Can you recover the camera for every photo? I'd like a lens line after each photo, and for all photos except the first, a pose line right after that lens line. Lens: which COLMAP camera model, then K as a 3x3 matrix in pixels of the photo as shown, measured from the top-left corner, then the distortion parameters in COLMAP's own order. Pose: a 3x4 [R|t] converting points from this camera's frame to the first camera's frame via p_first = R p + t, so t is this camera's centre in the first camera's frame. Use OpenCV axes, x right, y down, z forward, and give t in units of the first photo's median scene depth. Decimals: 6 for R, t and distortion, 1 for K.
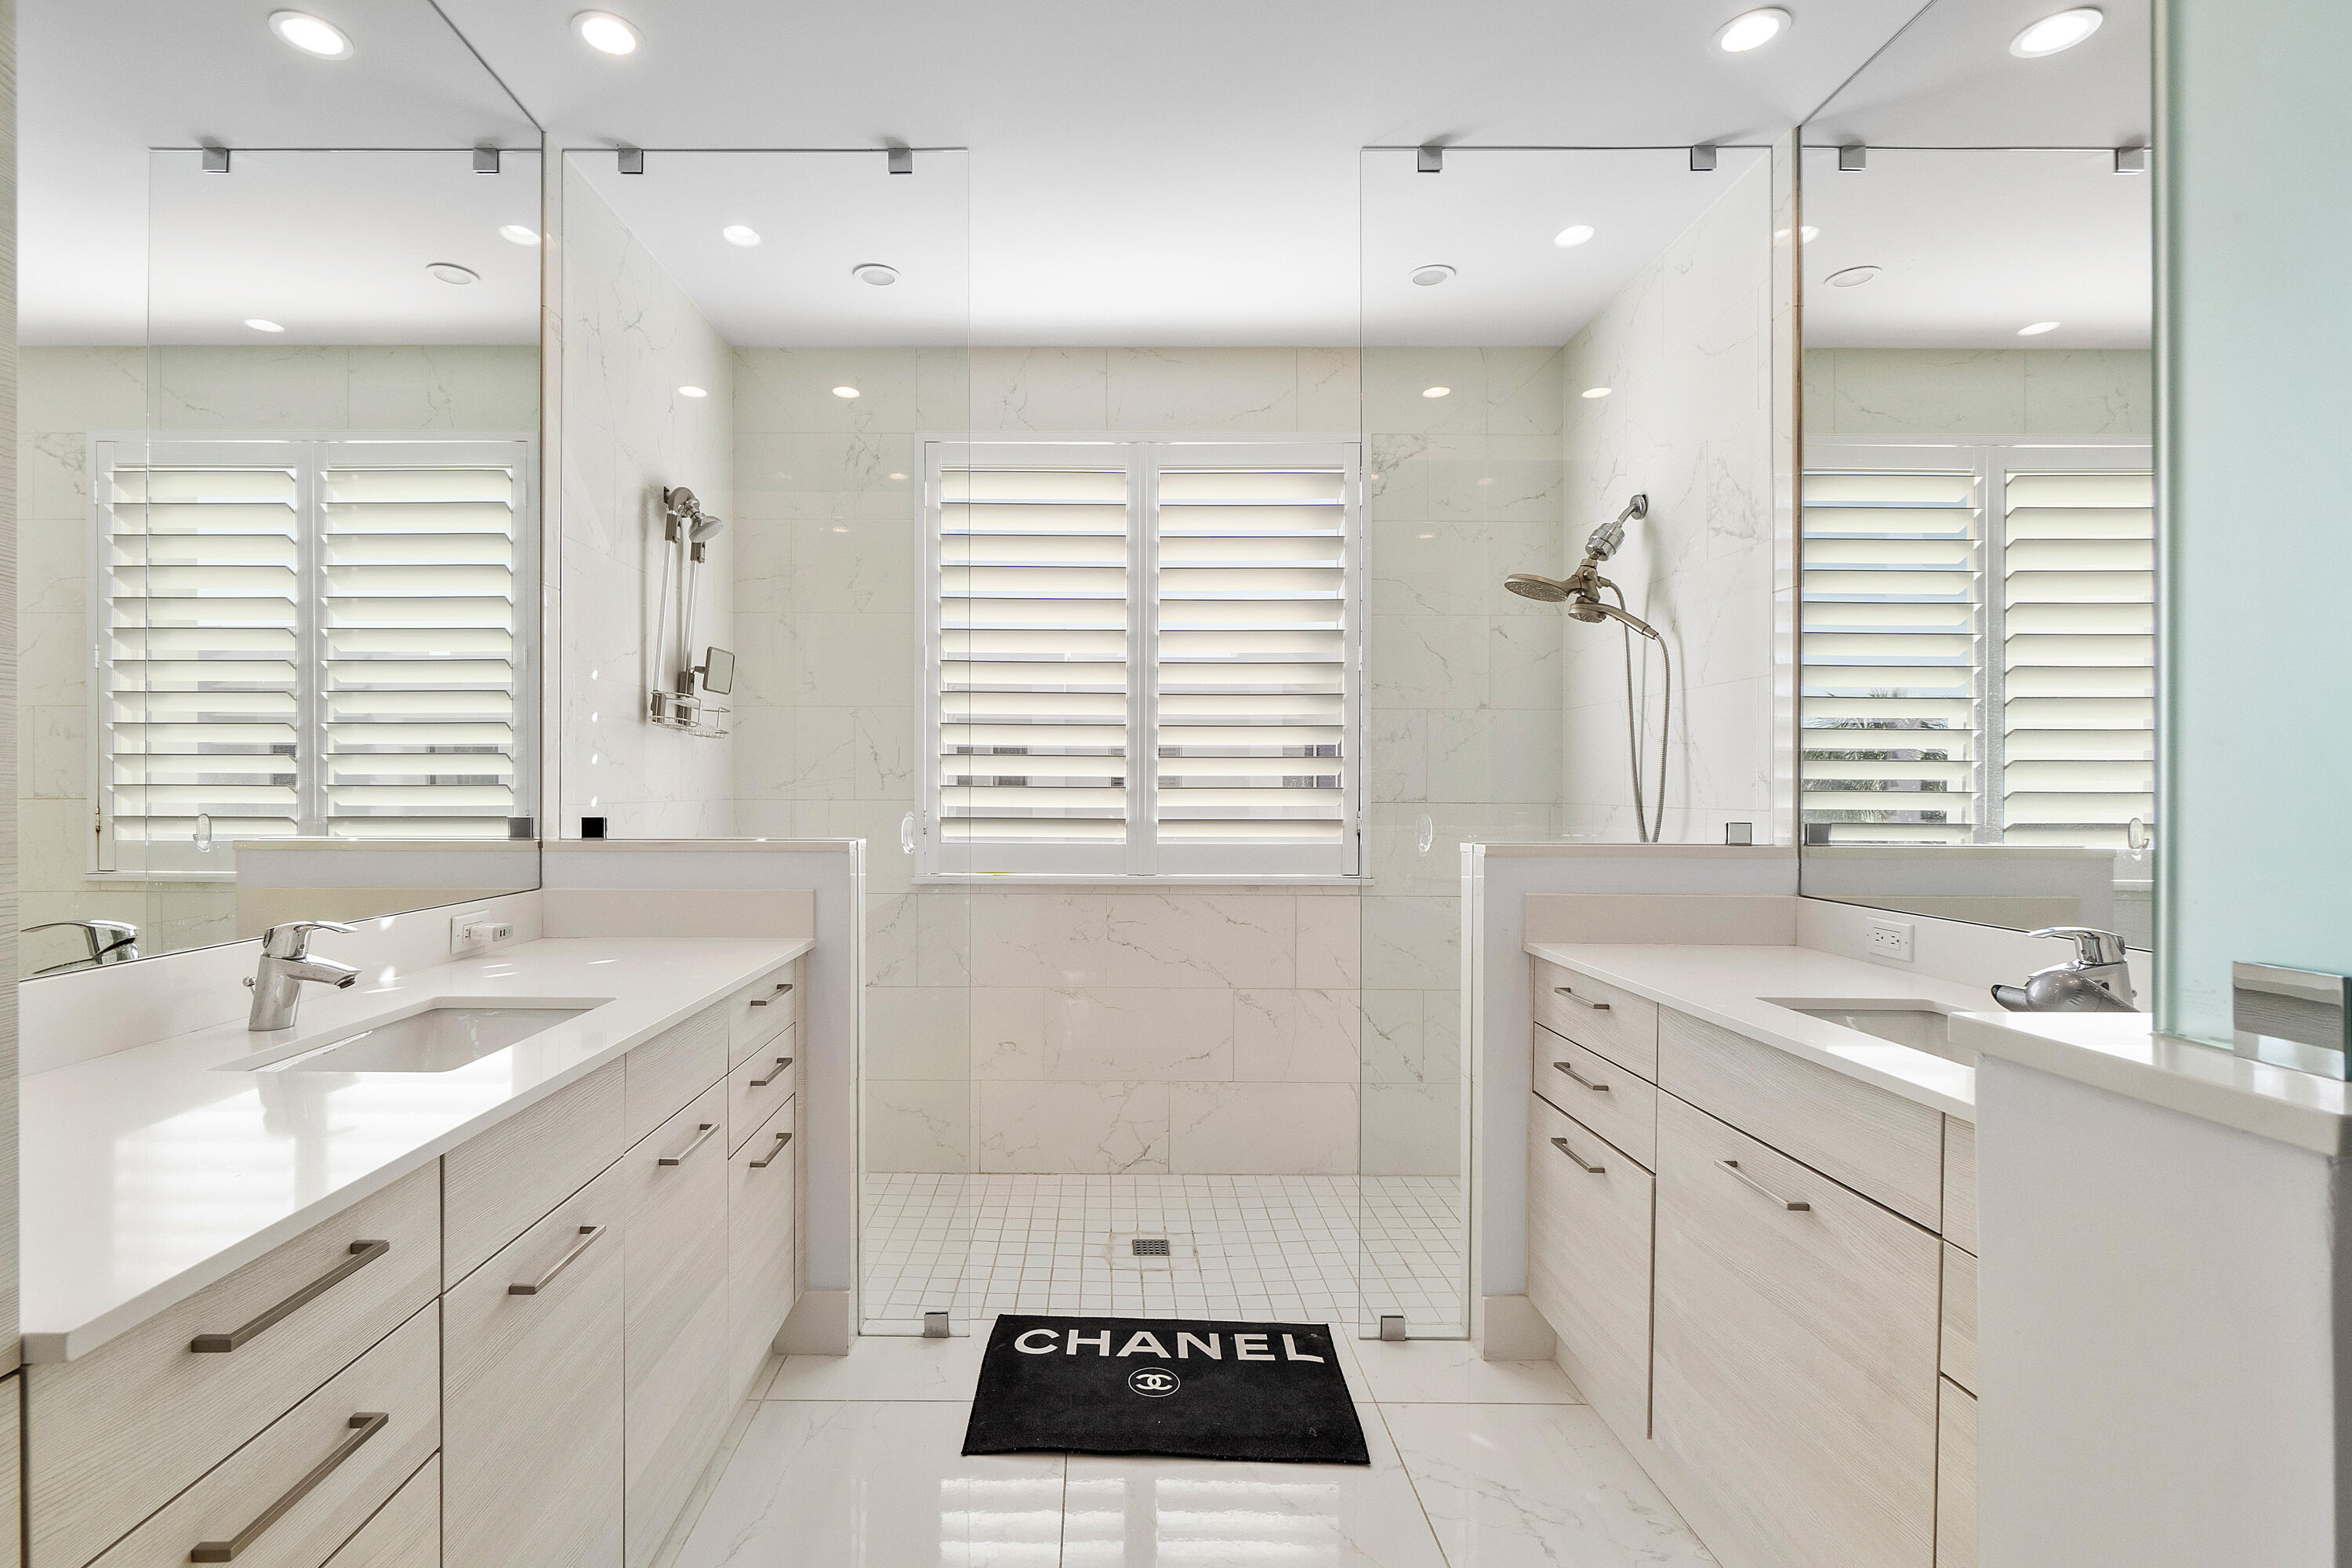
lens RADIAL K [[1034.7, 0, 1086.4], [0, 1034.7, 788.5], [0, 0, 1]] dist [-0.004193, -0.001617]
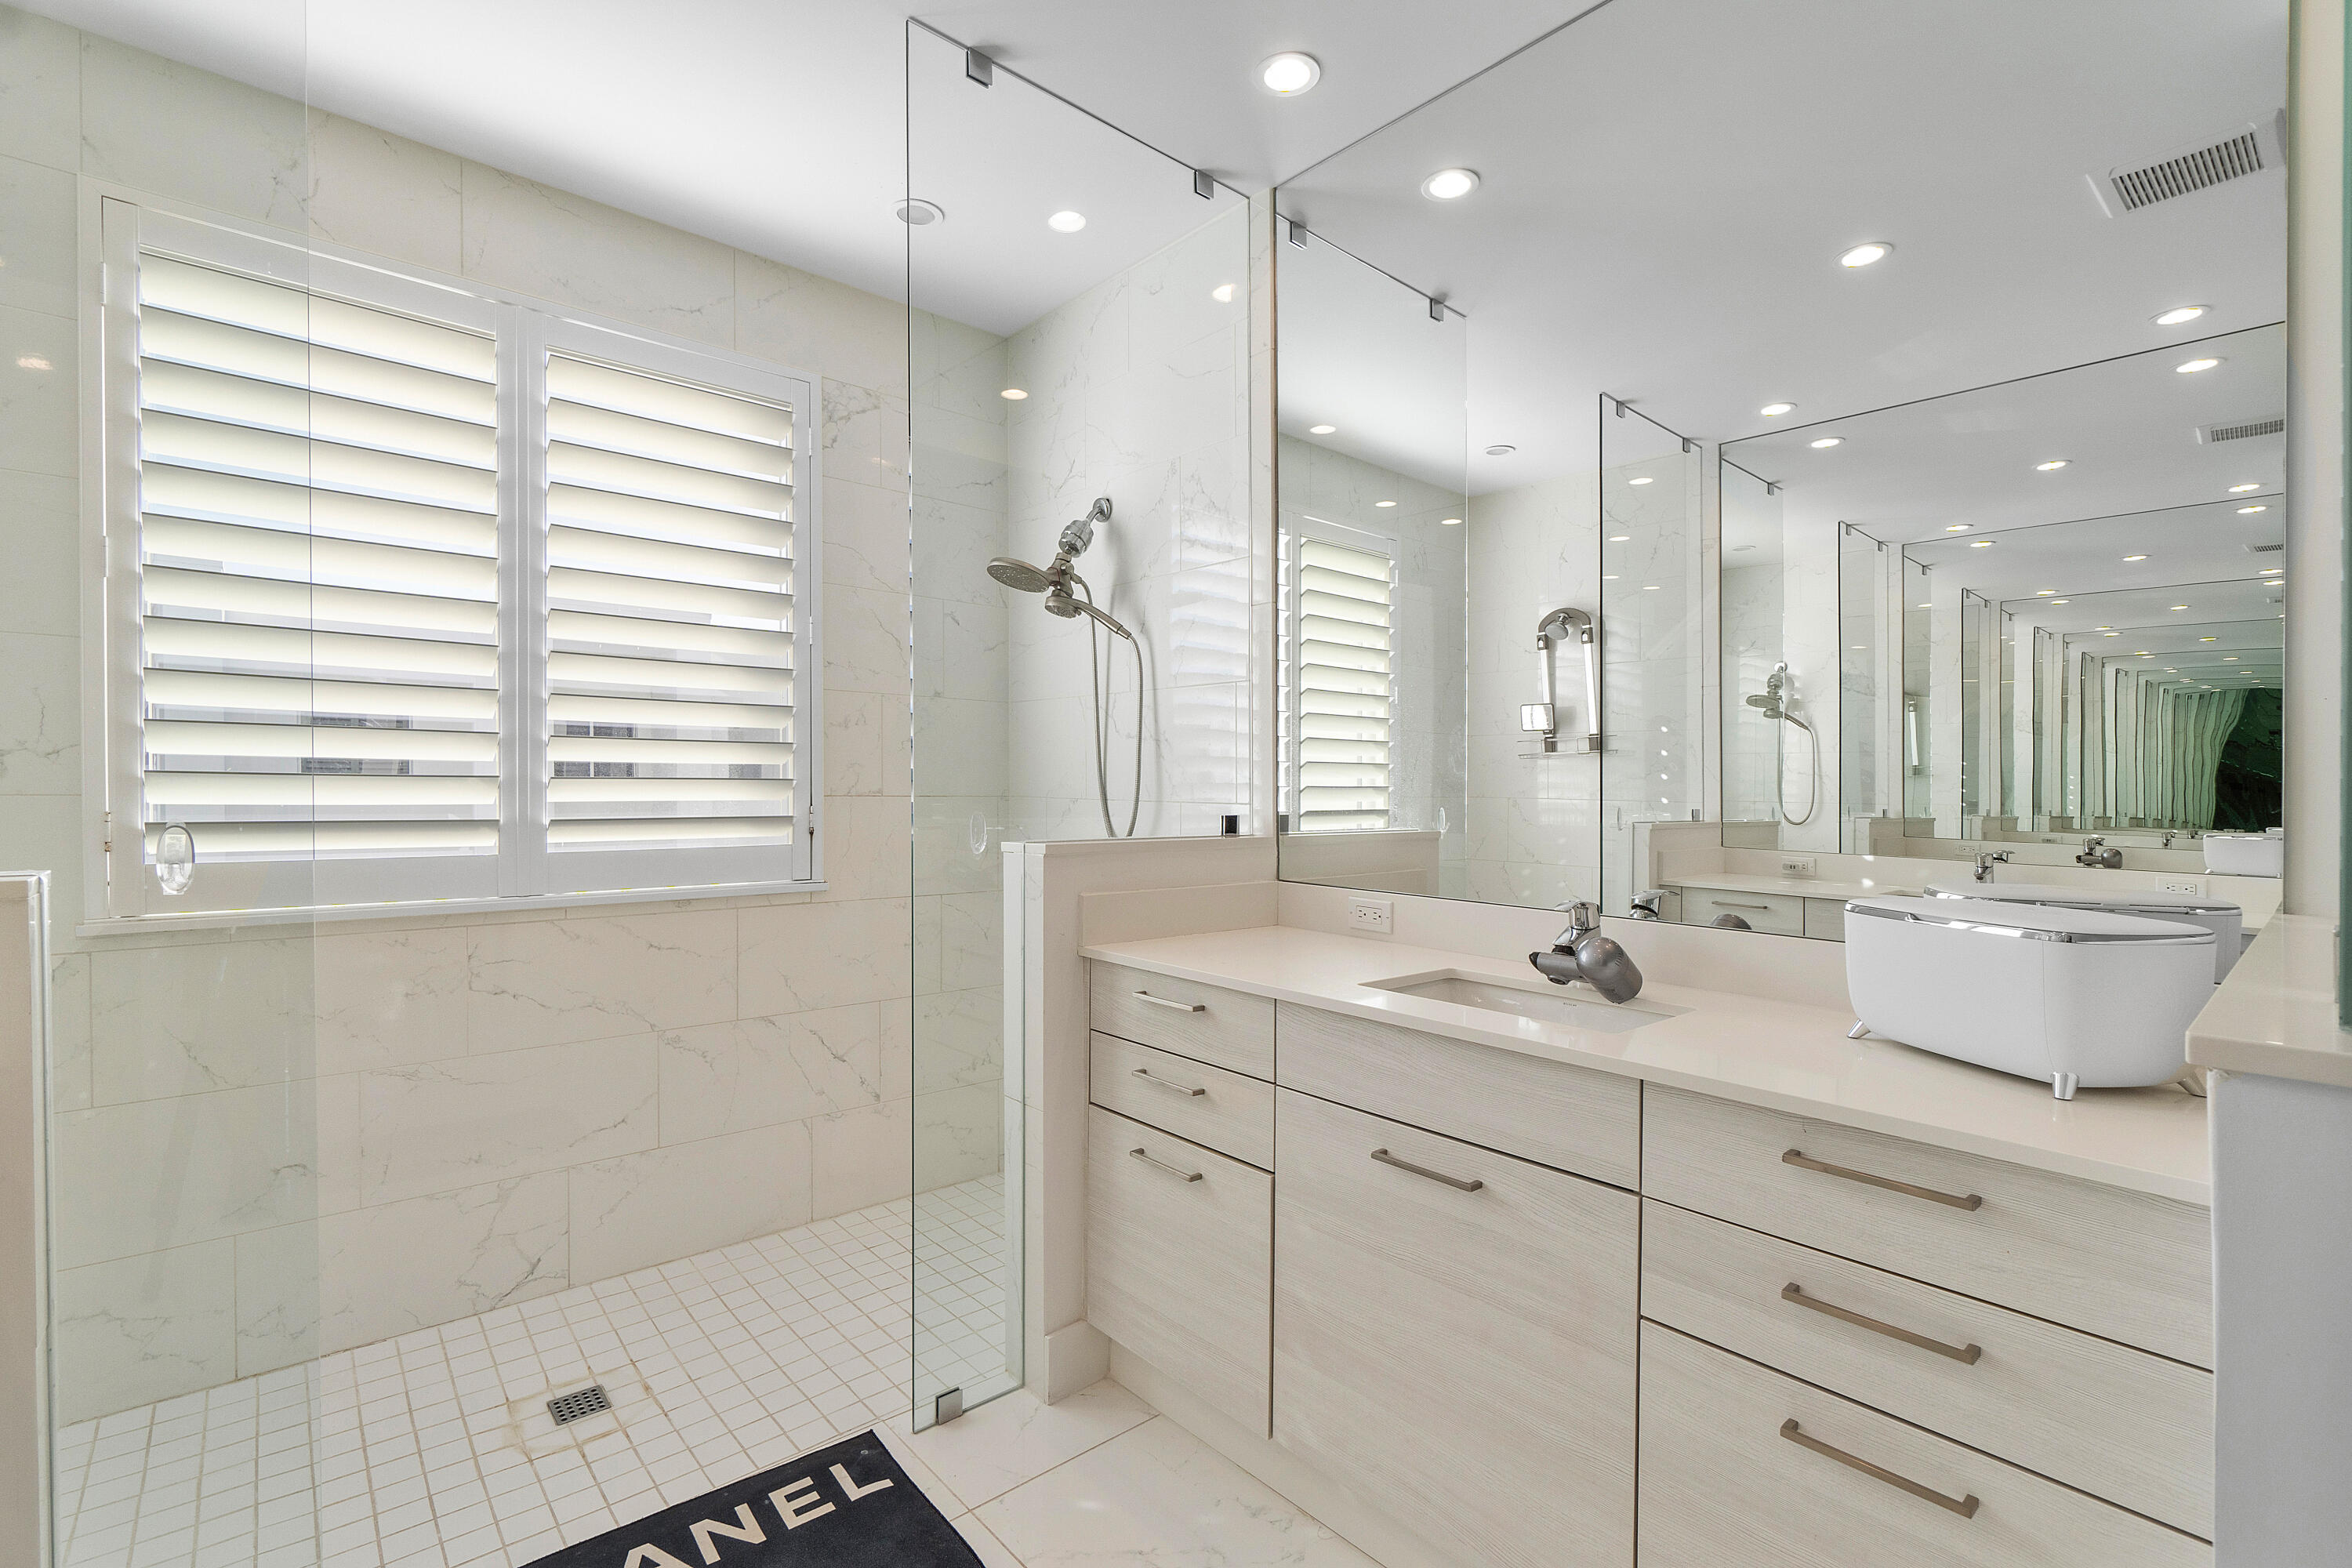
lens RADIAL K [[1034.7, 0, 1163.4], [0, 1034.7, 792.7], [0, 0, 1]] dist [-0.004193, -0.001617]
pose [[0.755012, -0.001516, 0.655709, -0.106841], [-0.007966, 0.999902, 0.011484, -0.001959], [-0.655662, -0.013894, 0.754927, 0.187677]]
